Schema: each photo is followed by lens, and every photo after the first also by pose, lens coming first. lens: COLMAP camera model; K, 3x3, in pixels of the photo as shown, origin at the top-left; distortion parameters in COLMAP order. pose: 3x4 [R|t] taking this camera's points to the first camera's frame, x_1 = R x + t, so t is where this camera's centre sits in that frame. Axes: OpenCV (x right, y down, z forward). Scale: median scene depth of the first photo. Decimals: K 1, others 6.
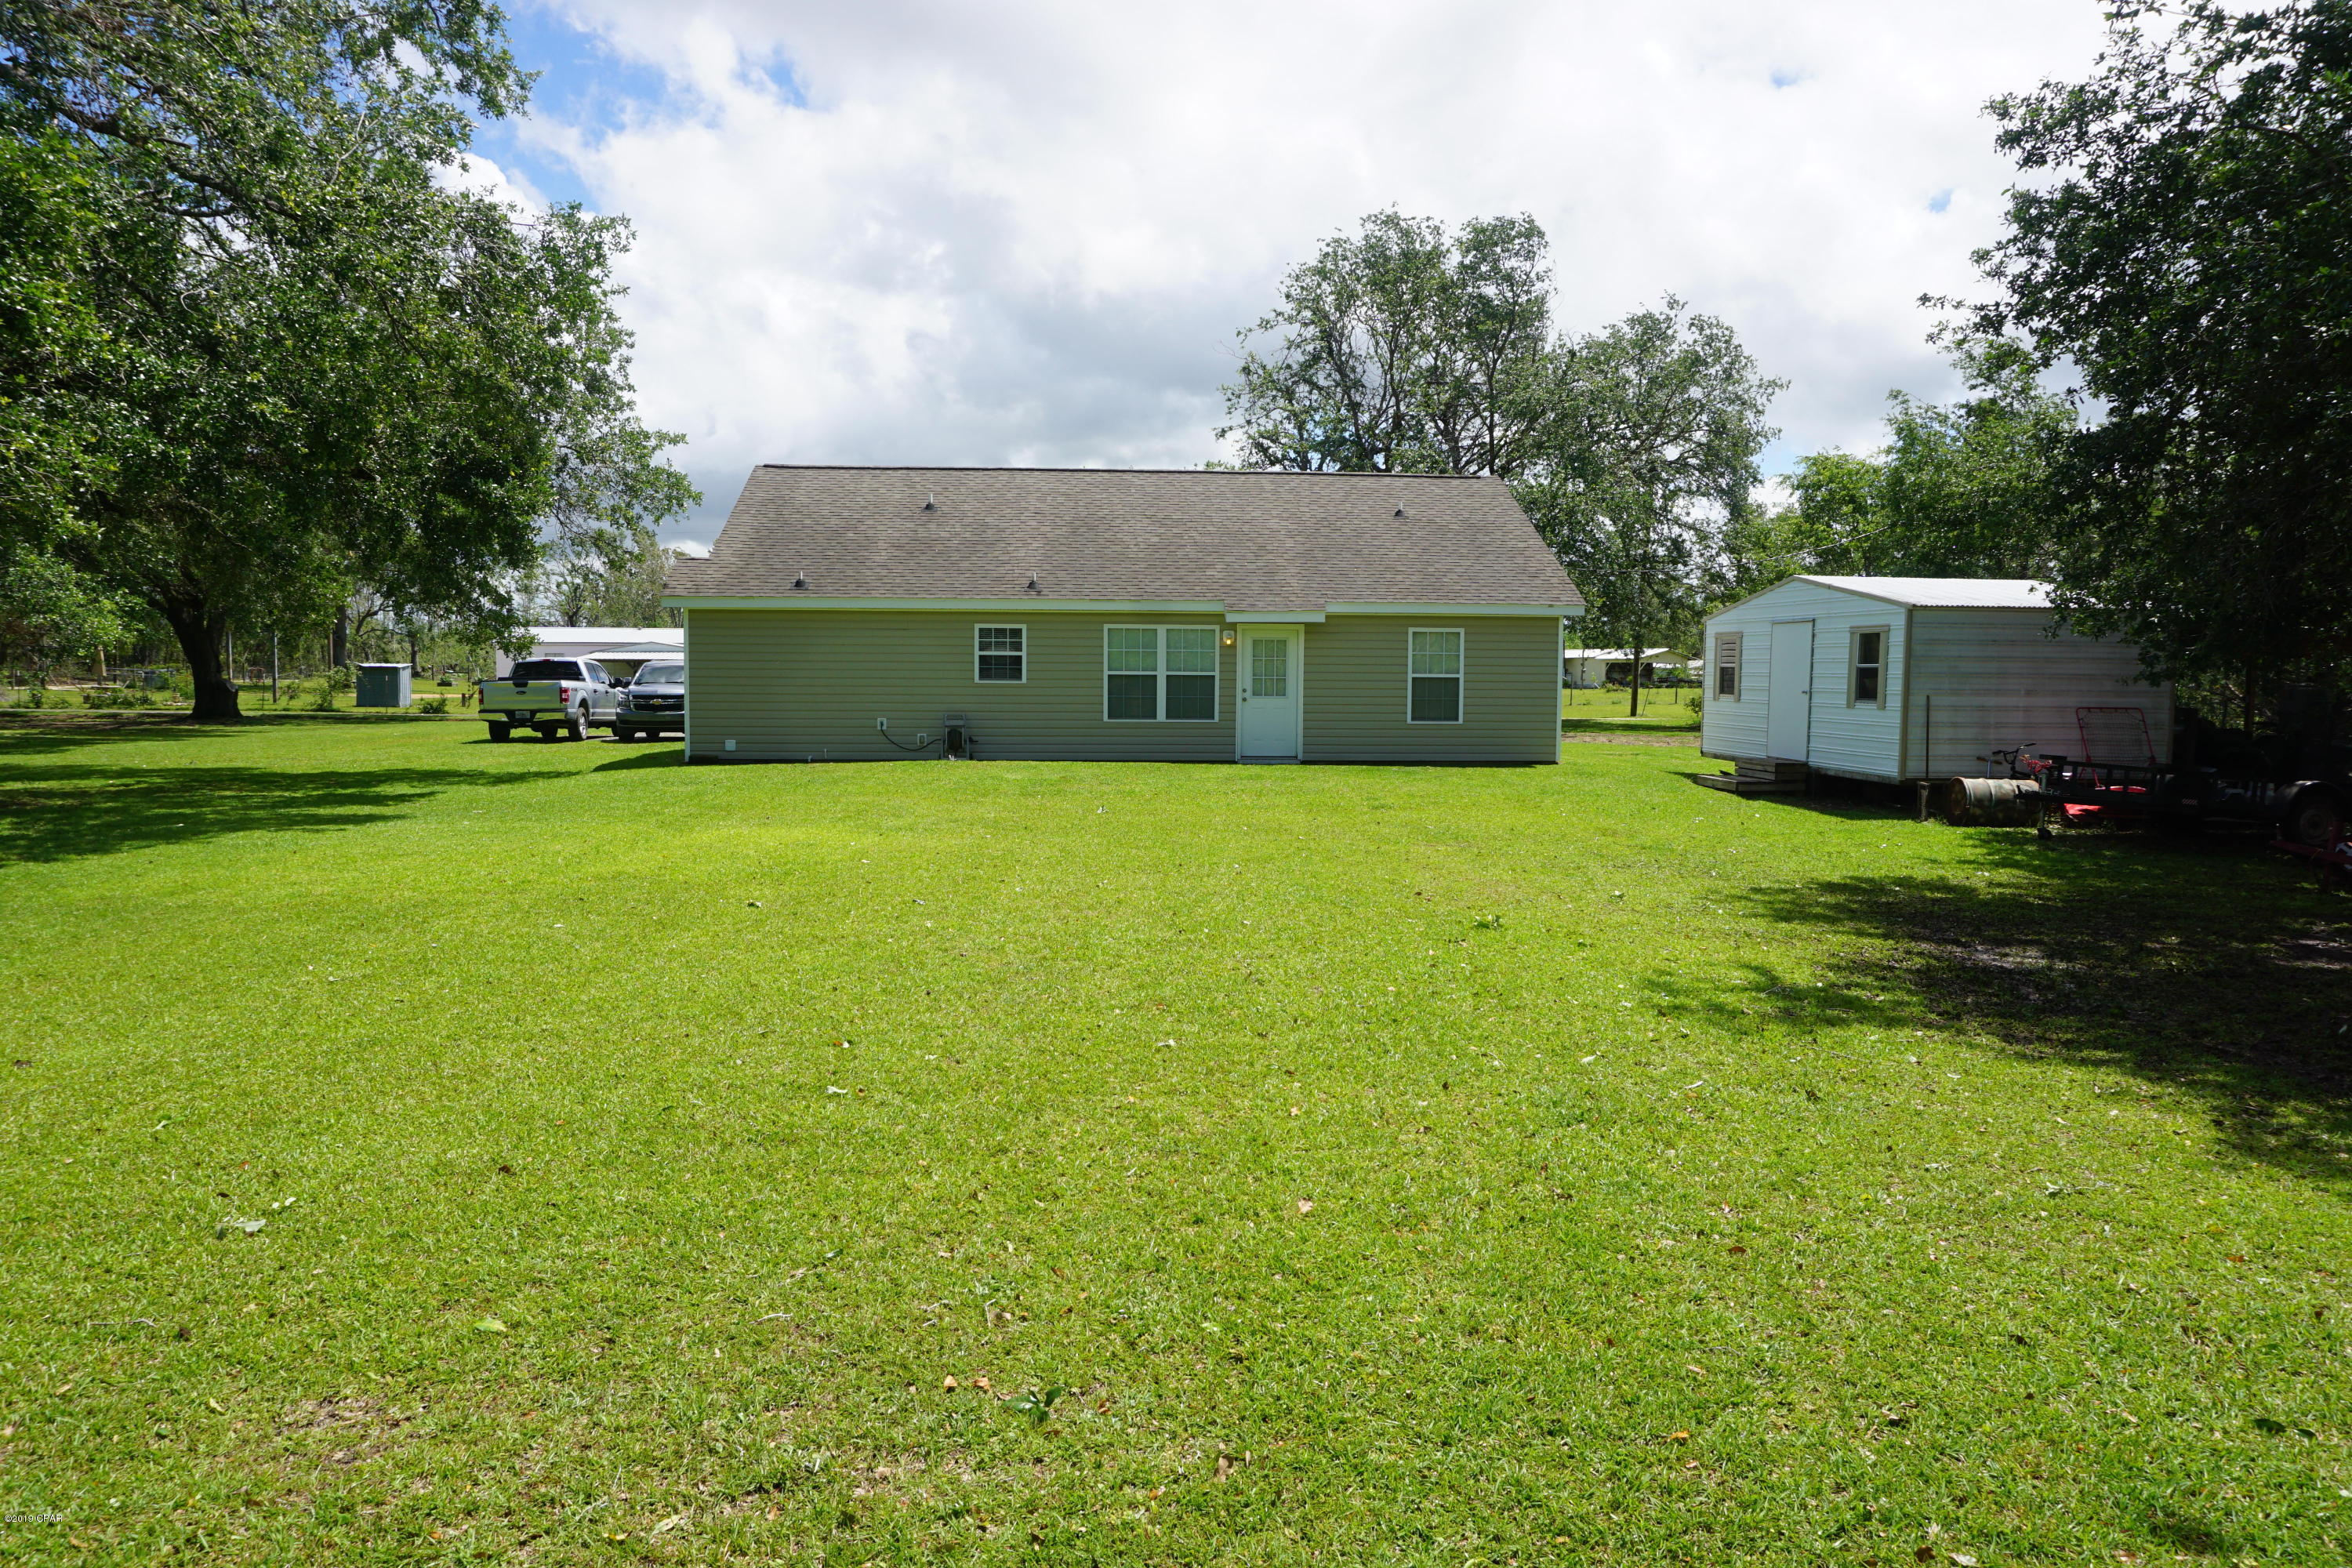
lens RADIAL K [[1607.4, 0, 1172.9], [0, 1607.4, 816.7], [0, 0, 1]] dist [-0.005829, -0.001132]
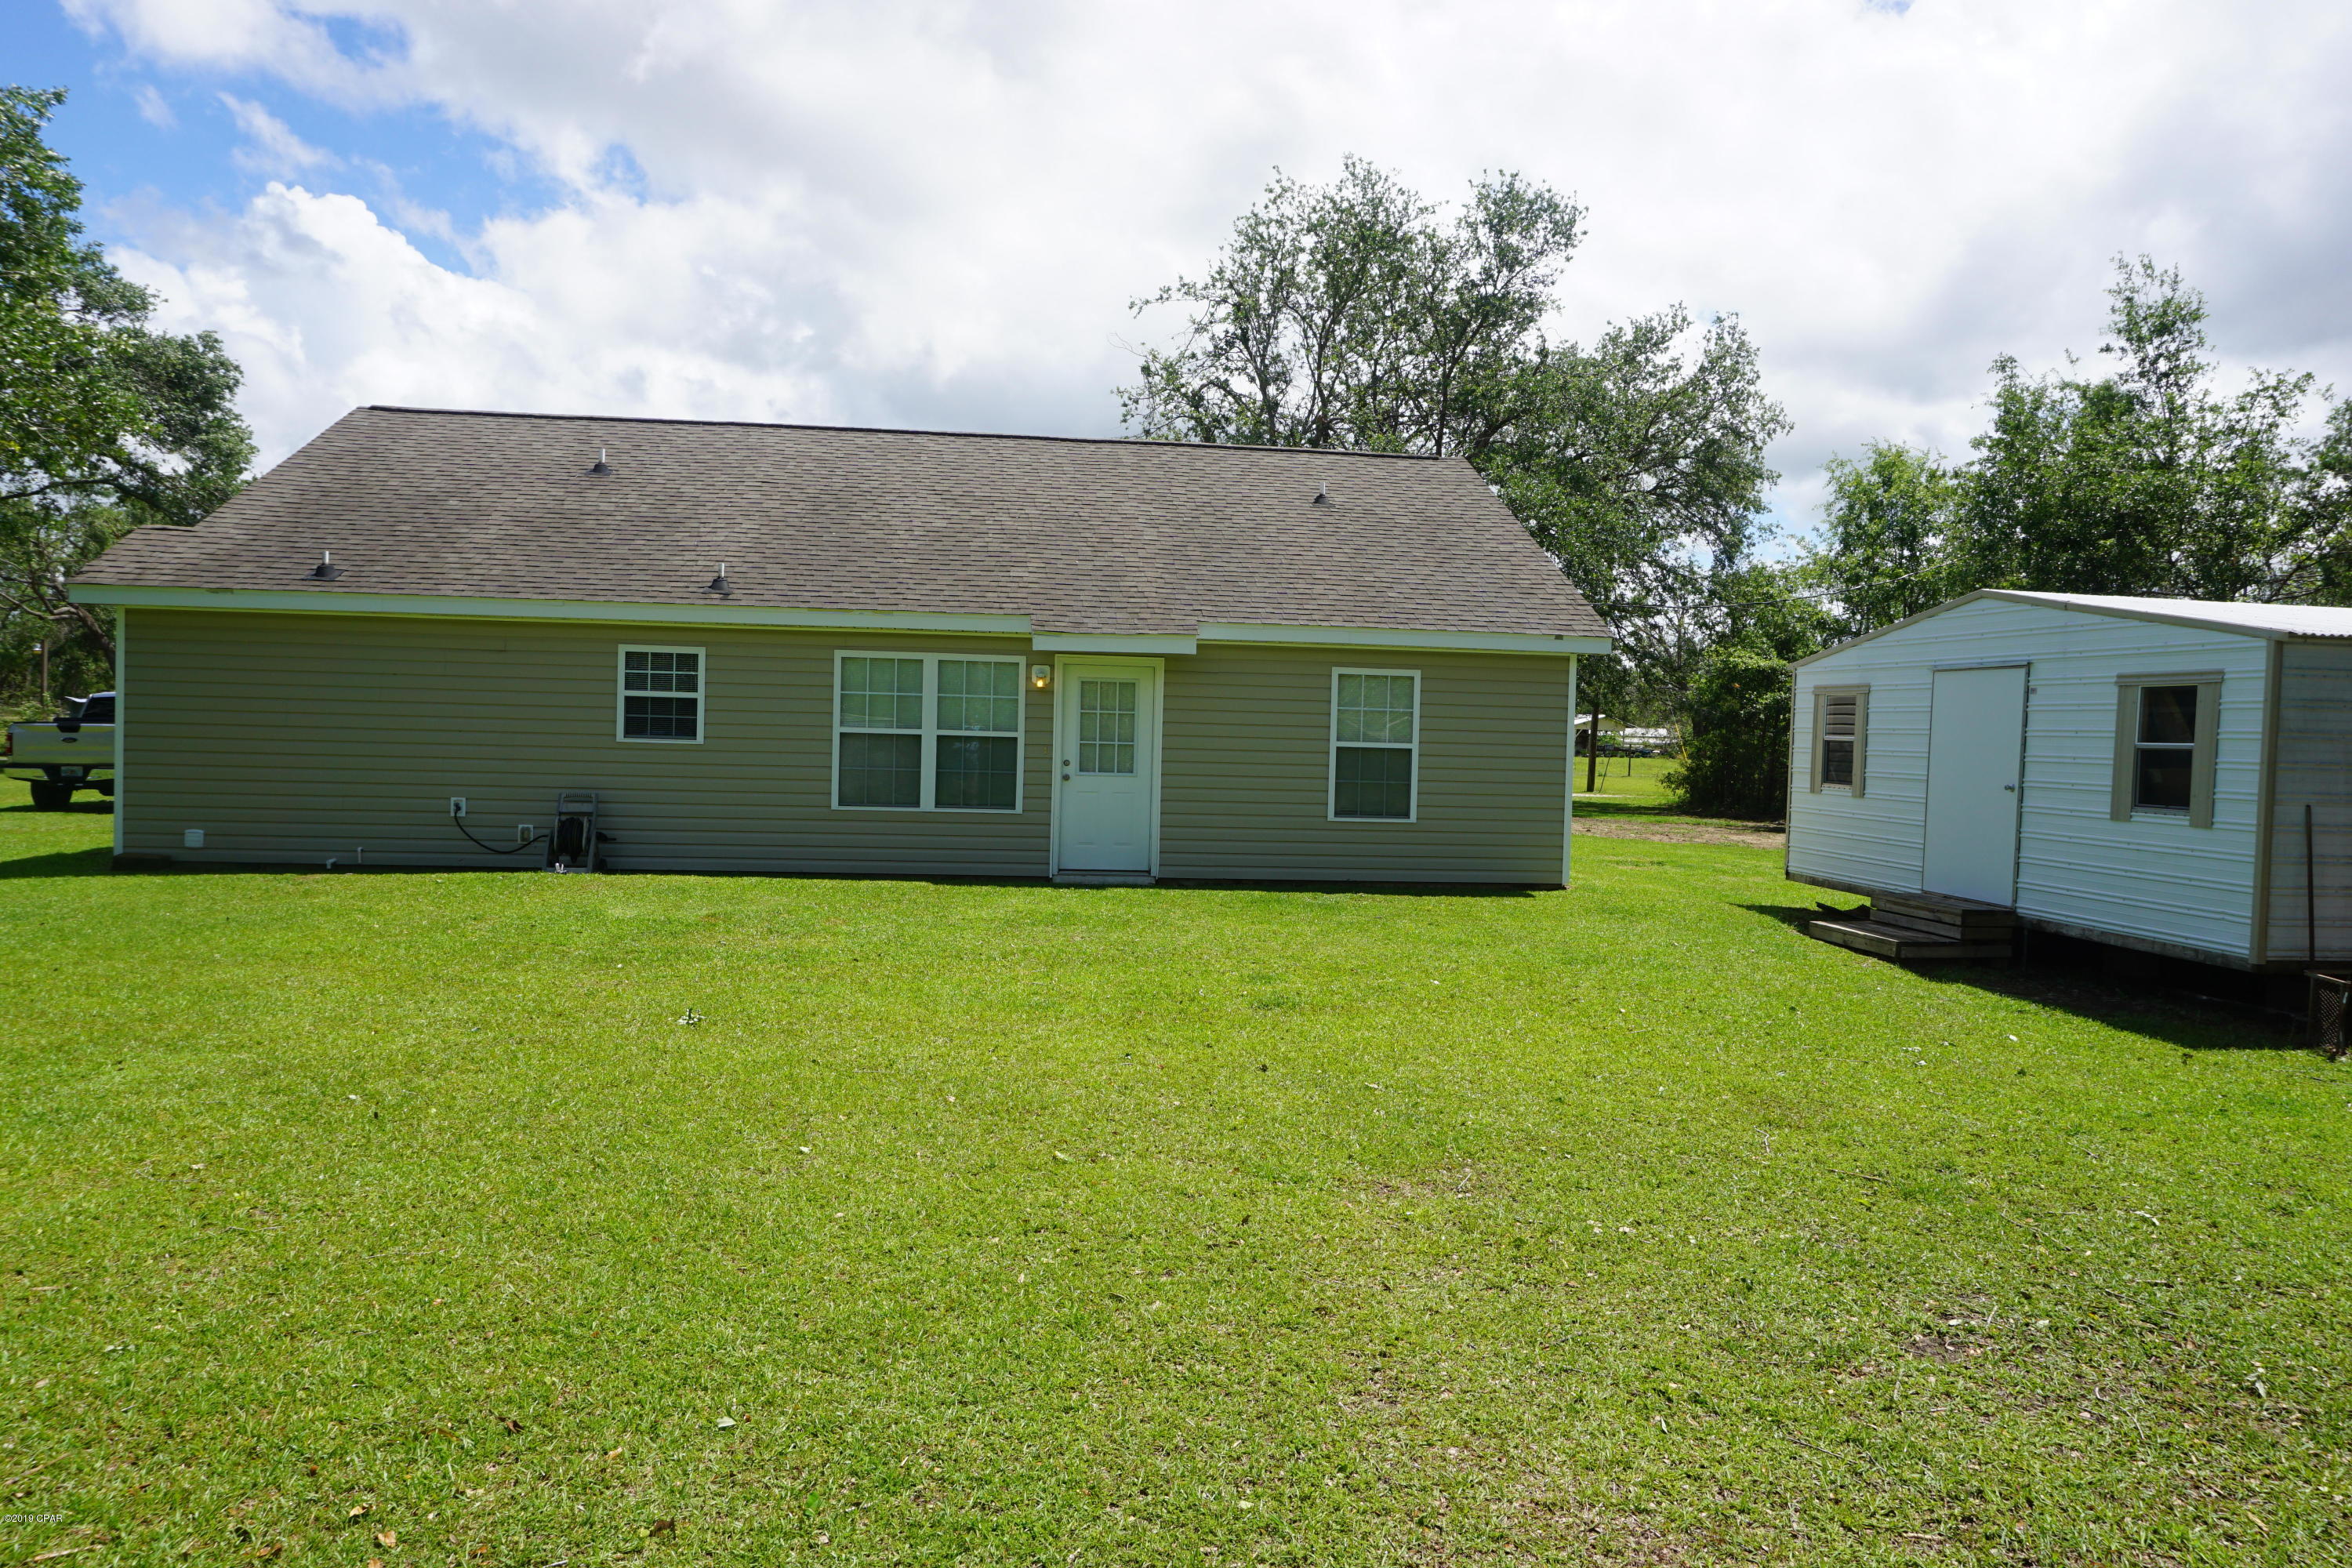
lens RADIAL K [[1629.0, 0, 1176.0], [0, 1629.0, 784.0], [0, 0, 1]] dist [0.004039, 0.002362]
pose [[0.998729, 0.018664, 0.046810, 0.057839], [-0.016011, 0.998279, -0.056415, -0.036112], [-0.047783, 0.055594, 0.997309, 0.377796]]
